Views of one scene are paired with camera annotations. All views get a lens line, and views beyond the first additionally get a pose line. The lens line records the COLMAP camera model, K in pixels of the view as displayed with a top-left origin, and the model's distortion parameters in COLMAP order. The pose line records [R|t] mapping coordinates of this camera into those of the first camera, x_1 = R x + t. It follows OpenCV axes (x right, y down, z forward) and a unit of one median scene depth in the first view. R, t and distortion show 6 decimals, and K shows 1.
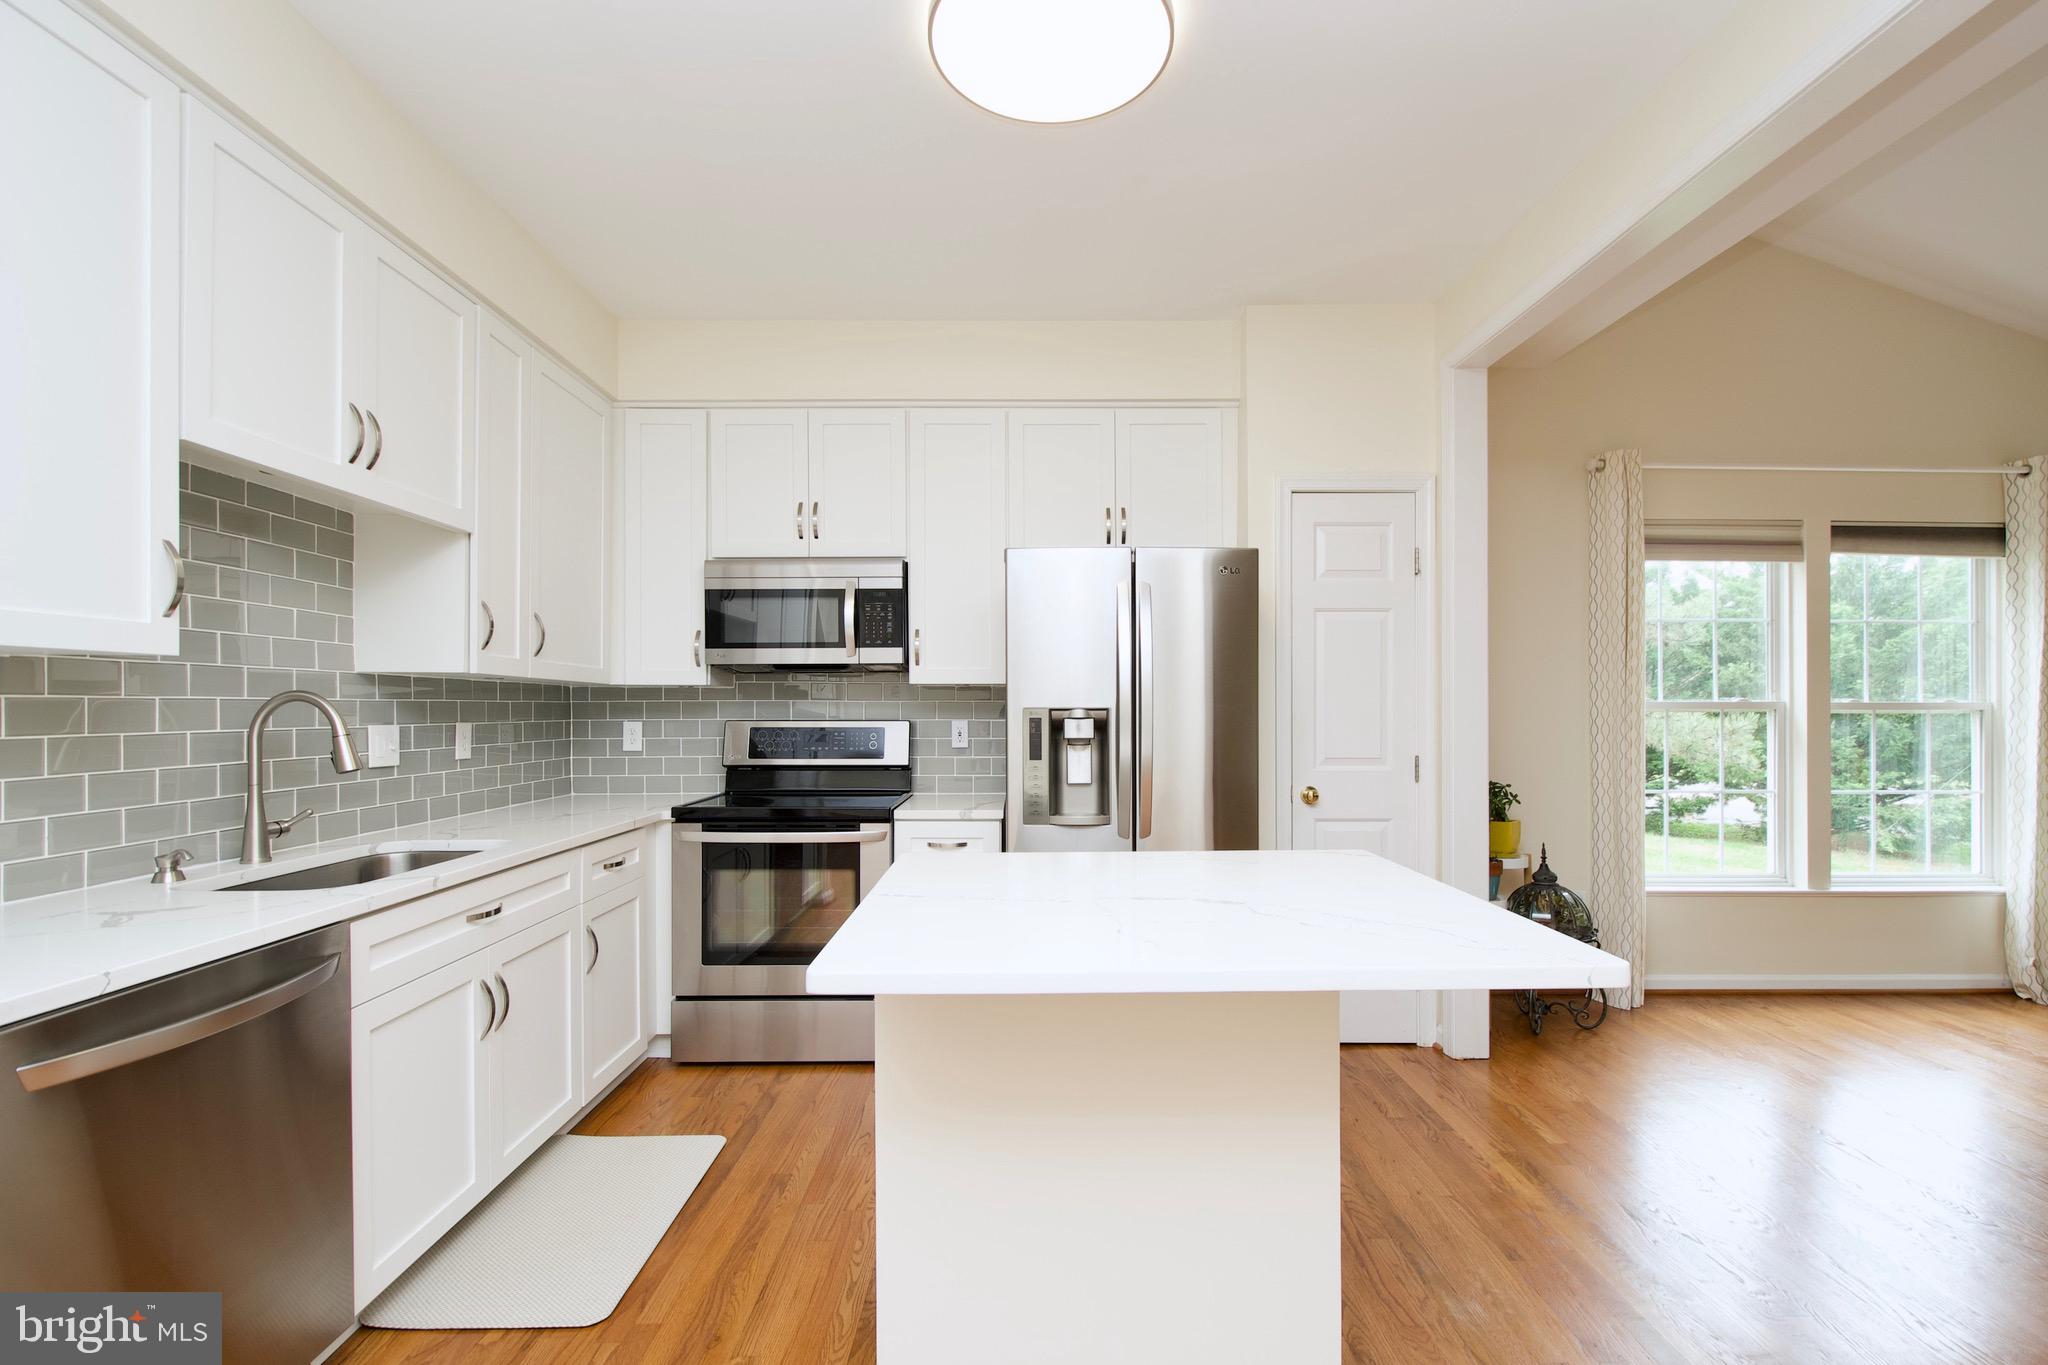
lens RADIAL K [[914.1, 0, 1040.6], [0, 914.1, 713.8], [0, 0, 1]] dist [0.012762, -0.006096]
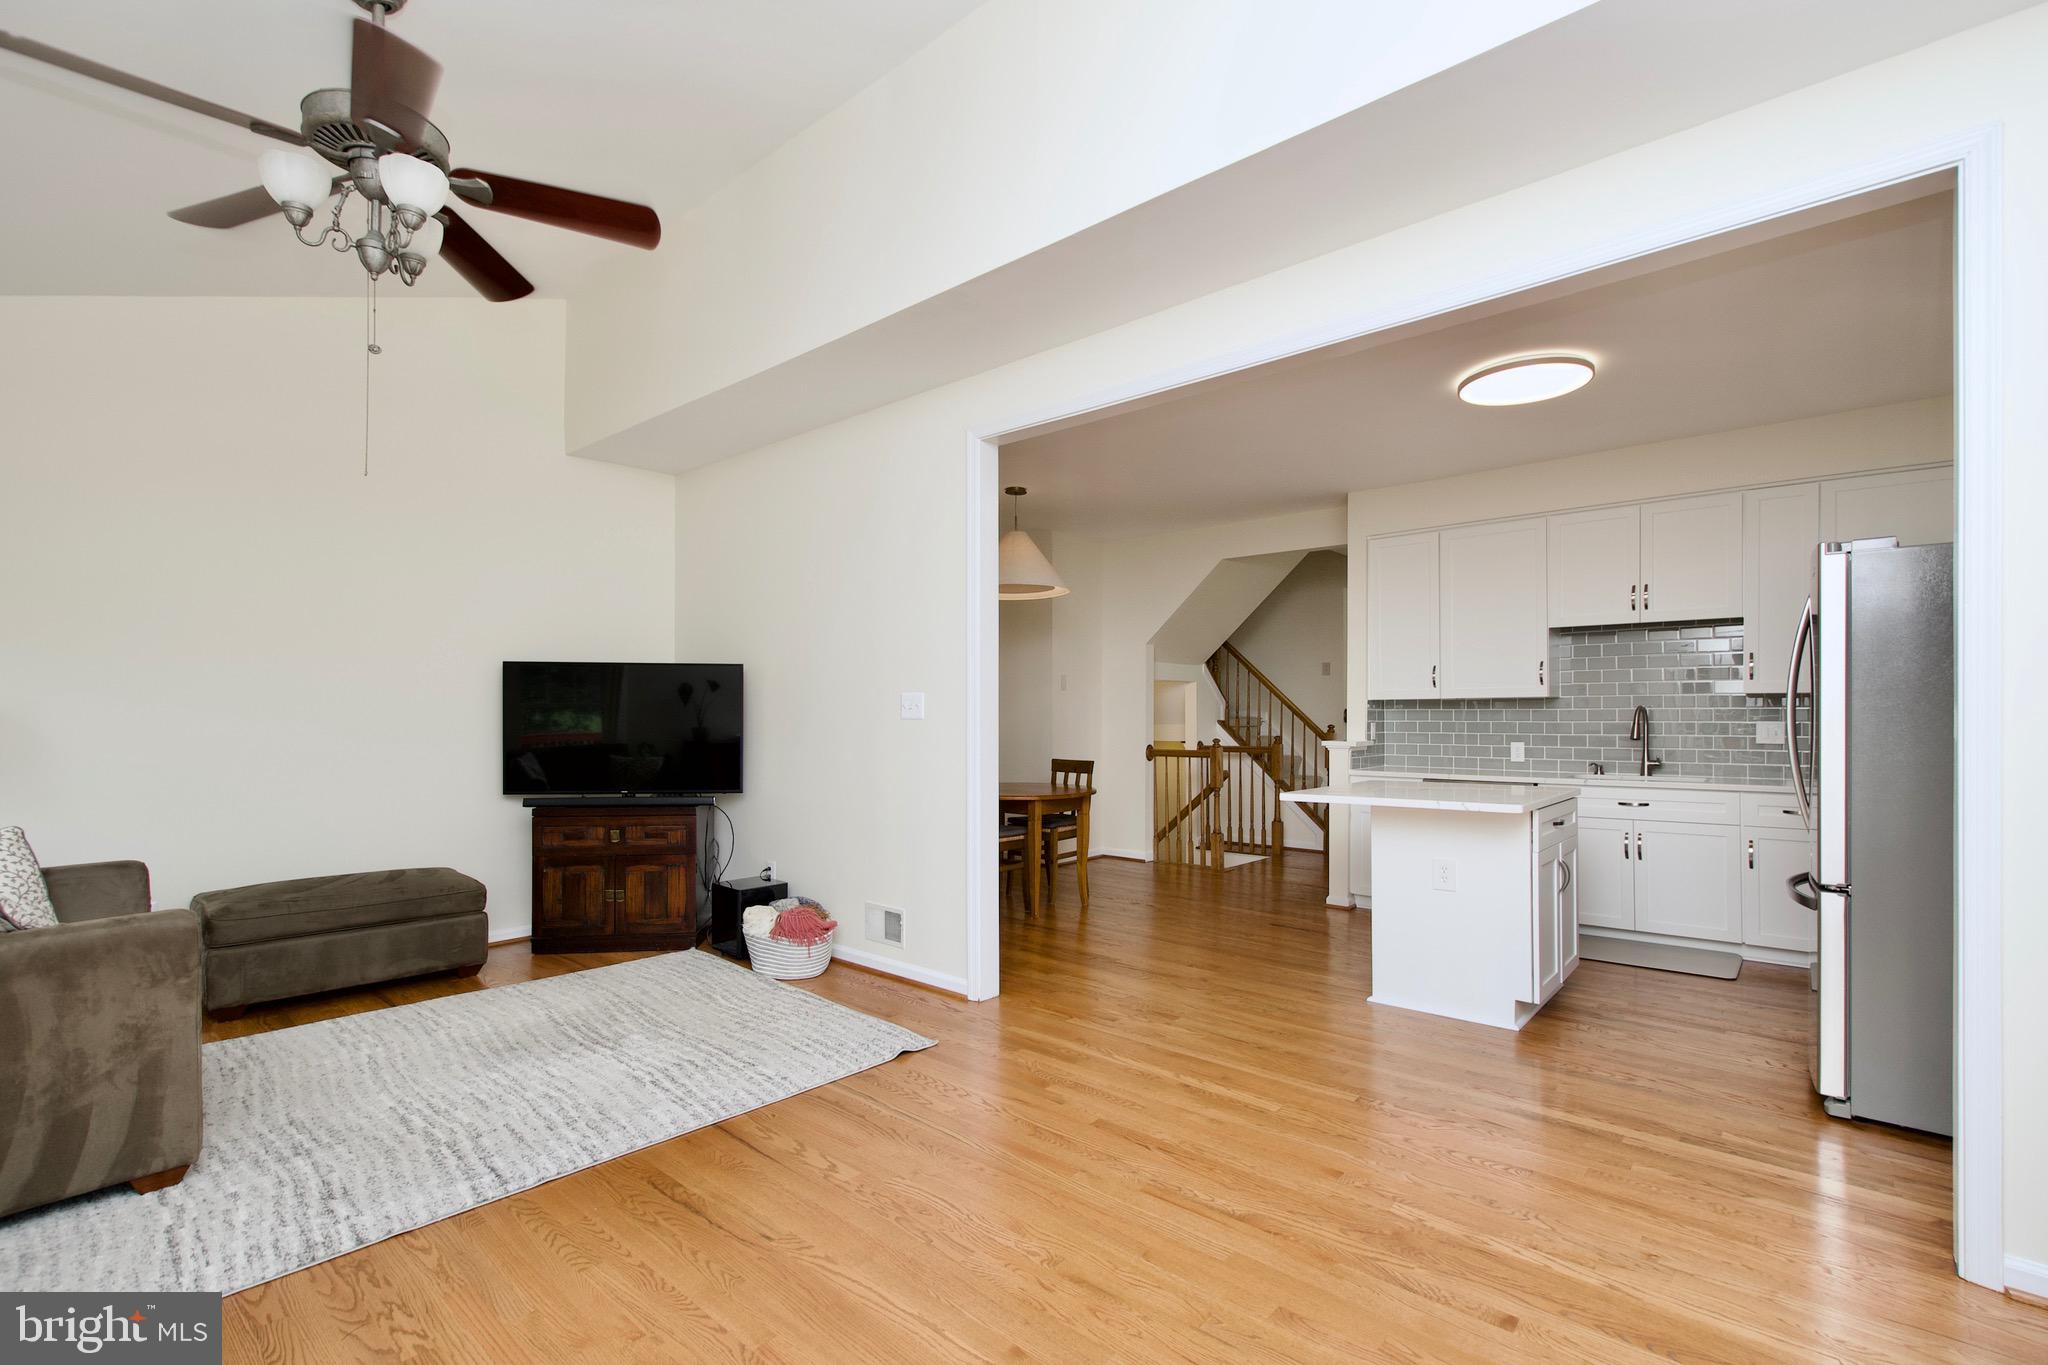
lens RADIAL K [[914.1, 0, 1042.2], [0, 914.1, 711.7], [0, 0, 1]] dist [0.012762, -0.006096]
pose [[-0.660798, -0.000024, -0.750563, 1.403433], [-0.001106, 0.999999, 0.000941, -0.006408], [0.750563, 0.001452, -0.660798, 0.971579]]
